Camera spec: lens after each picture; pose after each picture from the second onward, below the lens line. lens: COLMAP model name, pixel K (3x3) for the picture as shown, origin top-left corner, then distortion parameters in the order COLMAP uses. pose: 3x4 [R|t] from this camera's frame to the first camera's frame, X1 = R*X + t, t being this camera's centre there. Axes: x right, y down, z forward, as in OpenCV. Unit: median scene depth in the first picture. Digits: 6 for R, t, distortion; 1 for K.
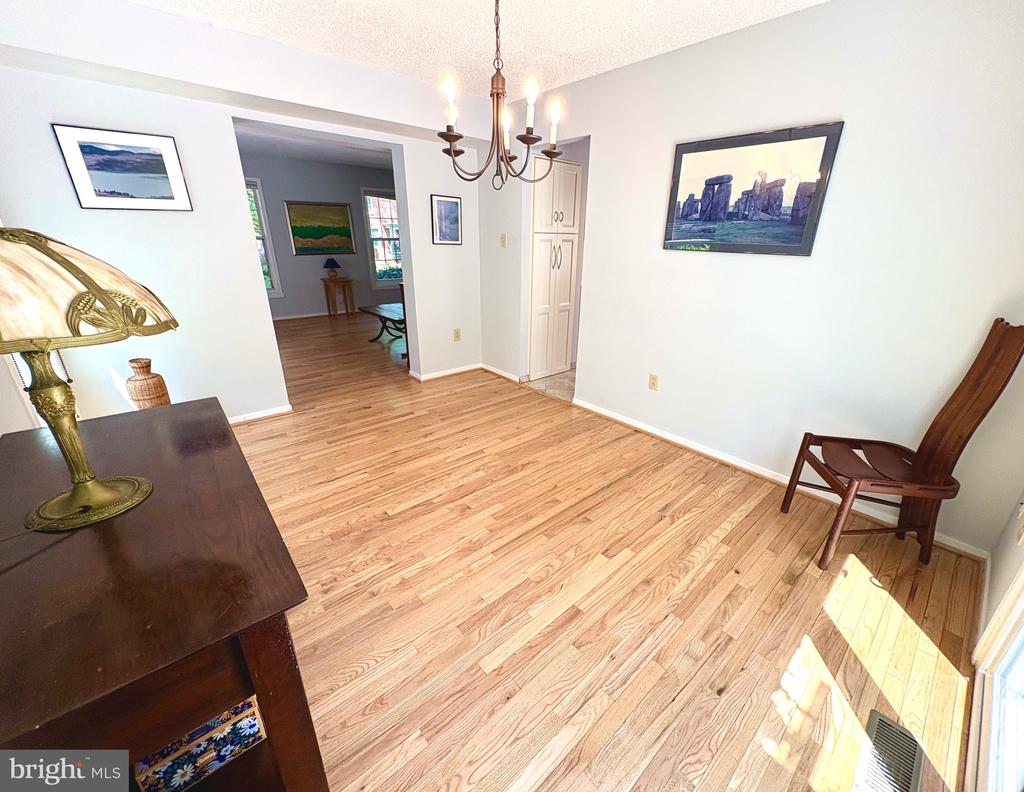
lens RADIAL K [[413.2, 0, 516.9], [0, 413.2, 395.5], [0, 0, 1]] dist [-0.001331, -0.000066]
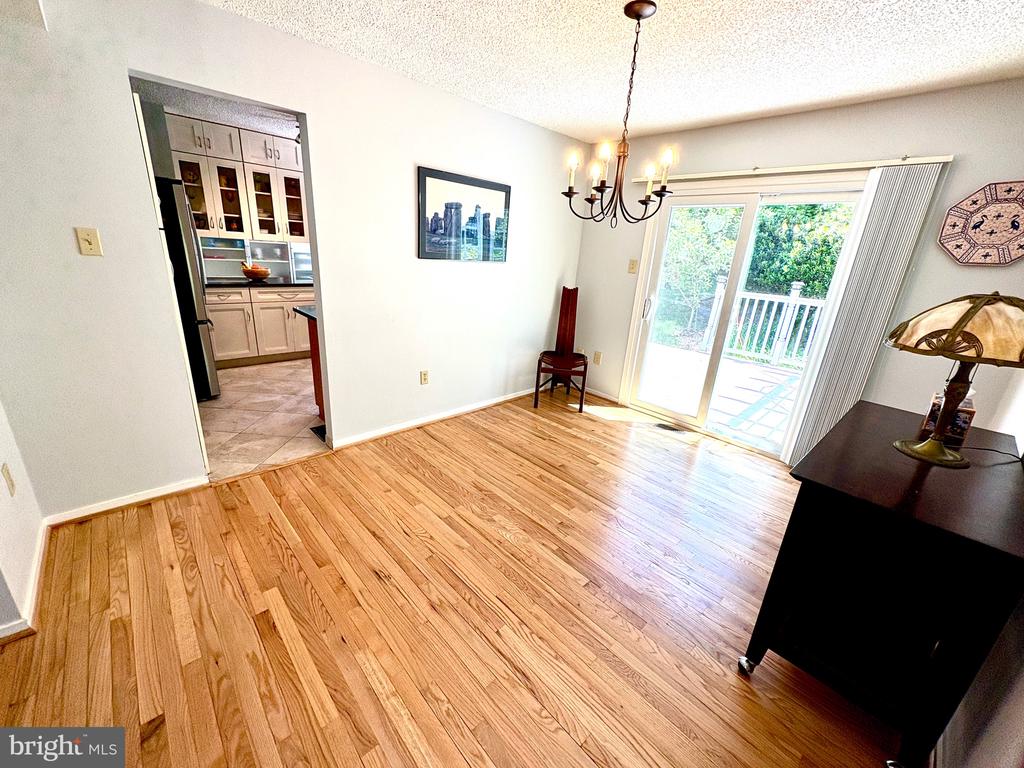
lens RADIAL K [[412.3, 0, 513.3], [0, 412.3, 384.5], [0, 0, 1]] dist [0.001142, 0.000206]
pose [[-0.031604, -0.331851, 0.942802, -0.848106], [0.305366, 0.894966, 0.325249, -0.355004], [-0.951711, 0.298179, 0.073052, 0.829868]]
